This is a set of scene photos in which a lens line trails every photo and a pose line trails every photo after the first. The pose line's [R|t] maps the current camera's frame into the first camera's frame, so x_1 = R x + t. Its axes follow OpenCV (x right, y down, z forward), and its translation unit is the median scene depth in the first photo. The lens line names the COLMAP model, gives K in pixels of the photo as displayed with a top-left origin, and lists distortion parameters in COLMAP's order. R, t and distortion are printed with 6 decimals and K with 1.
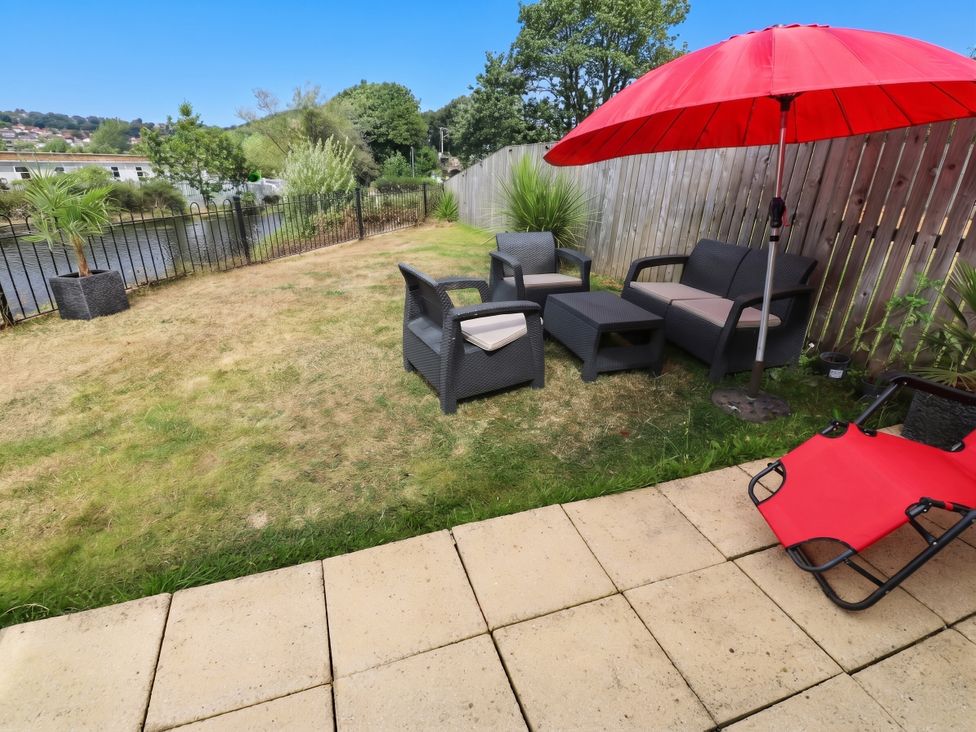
lens RADIAL K [[518.7, 0, 495.6], [0, 518.7, 359.9], [0, 0, 1]] dist [0.002731, -0.012757]
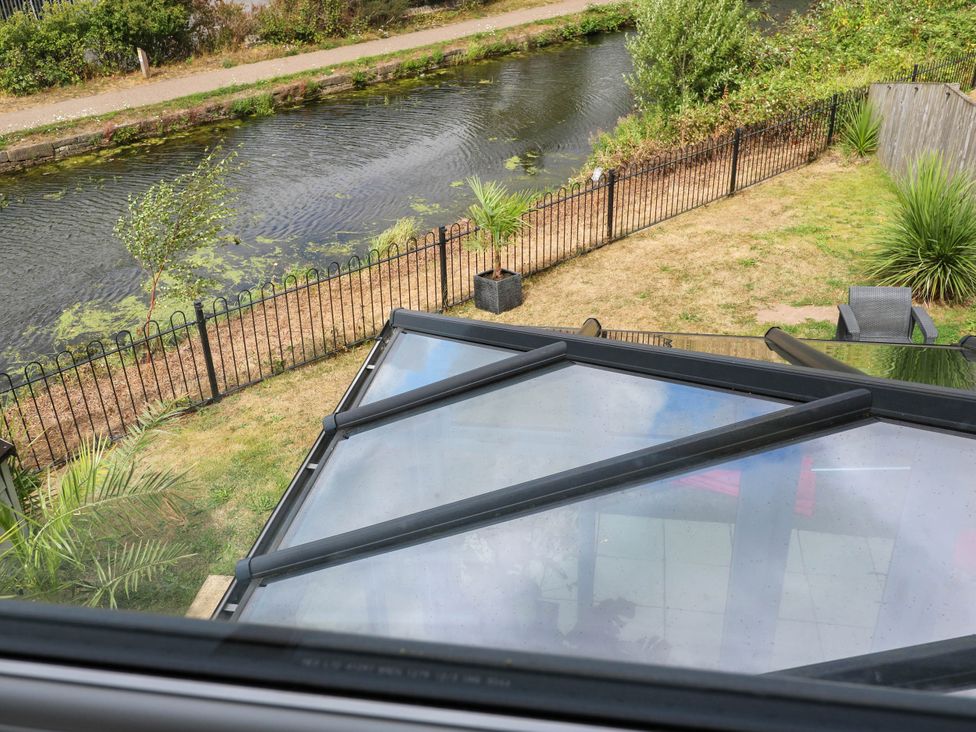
lens RADIAL K [[899.1, 0, 488.0], [0, 899.1, 366.0], [0, 0, 1]] dist [0.003166, -0.002896]
pose [[0.869763, 0.174681, -0.461519, 0.226325], [-0.129023, 0.983217, 0.128989, -0.220902], [0.476305, -0.052643, 0.877703, -0.913514]]
